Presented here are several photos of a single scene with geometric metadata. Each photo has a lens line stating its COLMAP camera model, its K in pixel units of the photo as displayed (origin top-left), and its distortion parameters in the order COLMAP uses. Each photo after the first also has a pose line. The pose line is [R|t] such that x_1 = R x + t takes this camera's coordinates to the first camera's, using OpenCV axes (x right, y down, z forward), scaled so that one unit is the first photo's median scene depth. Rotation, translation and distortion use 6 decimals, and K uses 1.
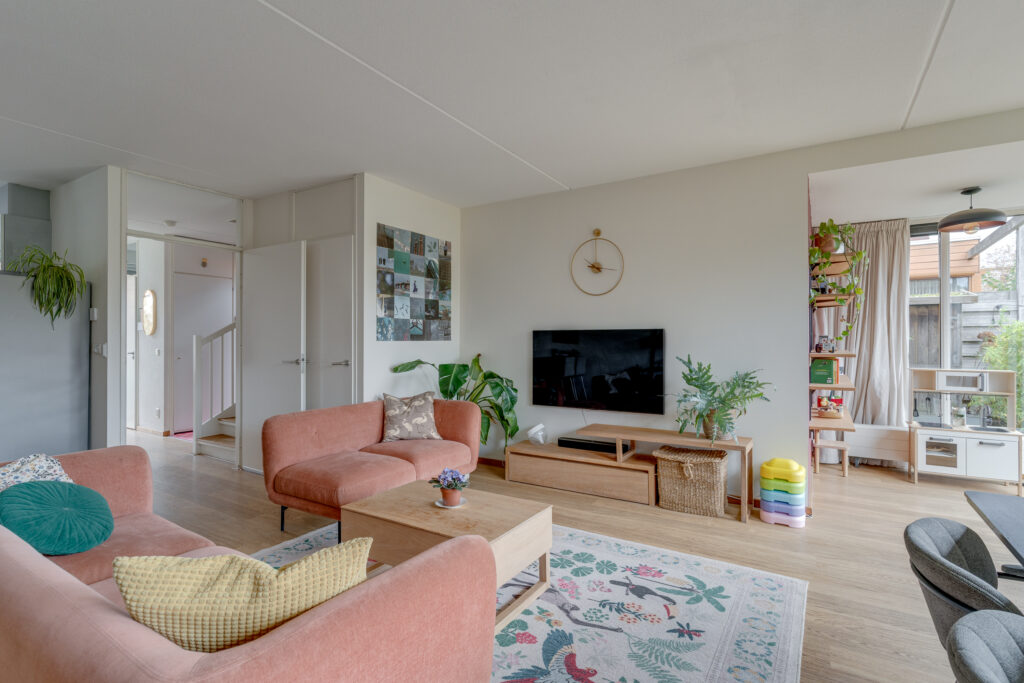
lens RADIAL K [[495.6, 0, 520.4], [0, 495.6, 340.8], [0, 0, 1]] dist [0.005155, -0.001284]
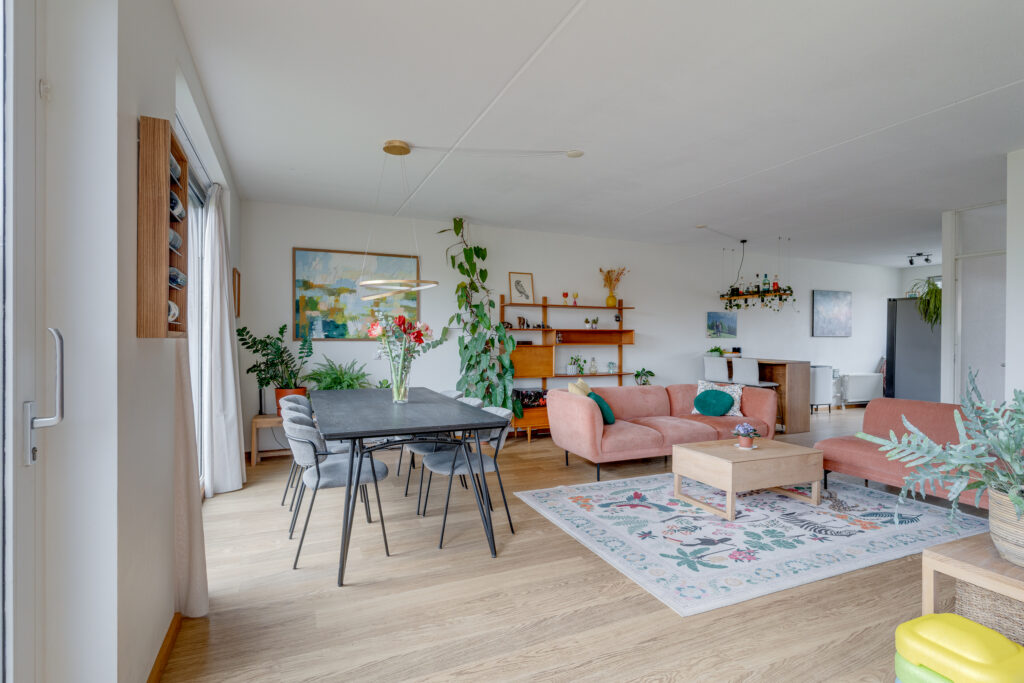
lens RADIAL K [[495.6, 0, 520.4], [0, 495.6, 340.8], [0, 0, 1]] dist [0.005155, -0.001284]
pose [[-0.565197, -0.002539, -0.824952, 1.204816], [-0.002857, 0.999995, -0.001120, 0.010787], [0.824951, 0.001724, -0.565202, 1.045223]]
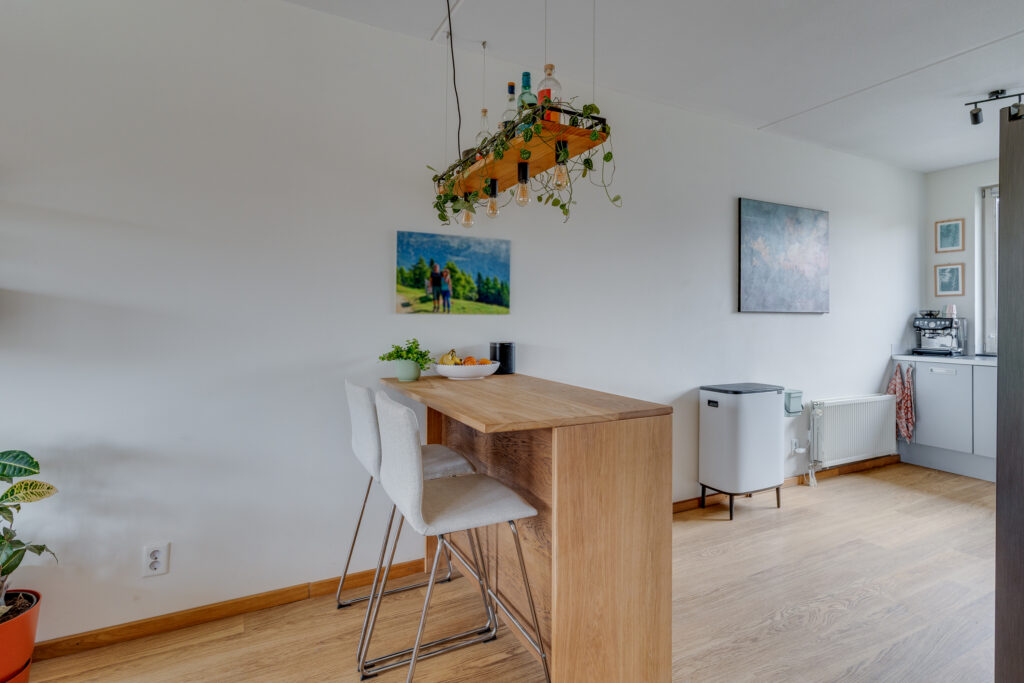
lens RADIAL K [[521.5, 0, 537.3], [0, 521.5, 317.8], [0, 0, 1]] dist [0.001040, -0.000597]
pose [[-0.496613, -0.011477, -0.867896, -0.728410], [-0.000602, 0.999917, -0.012878, 0.008043], [0.867972, -0.005873, -0.496579, 1.016351]]
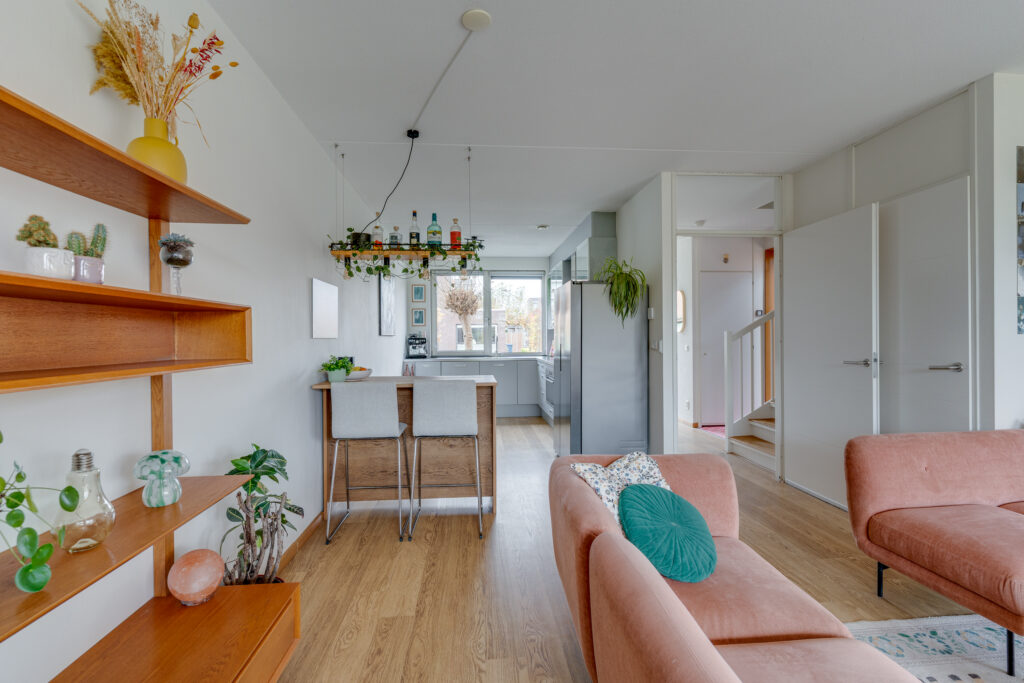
lens RADIAL K [[495.6, 0, 520.4], [0, 495.6, 340.8], [0, 0, 1]] dist [0.005155, -0.001284]
pose [[0.609469, -0.003513, -0.792802, -0.221907], [0.010305, 0.999941, 0.003491, 0.000063], [0.792743, -0.010297, 0.609469, 0.142054]]
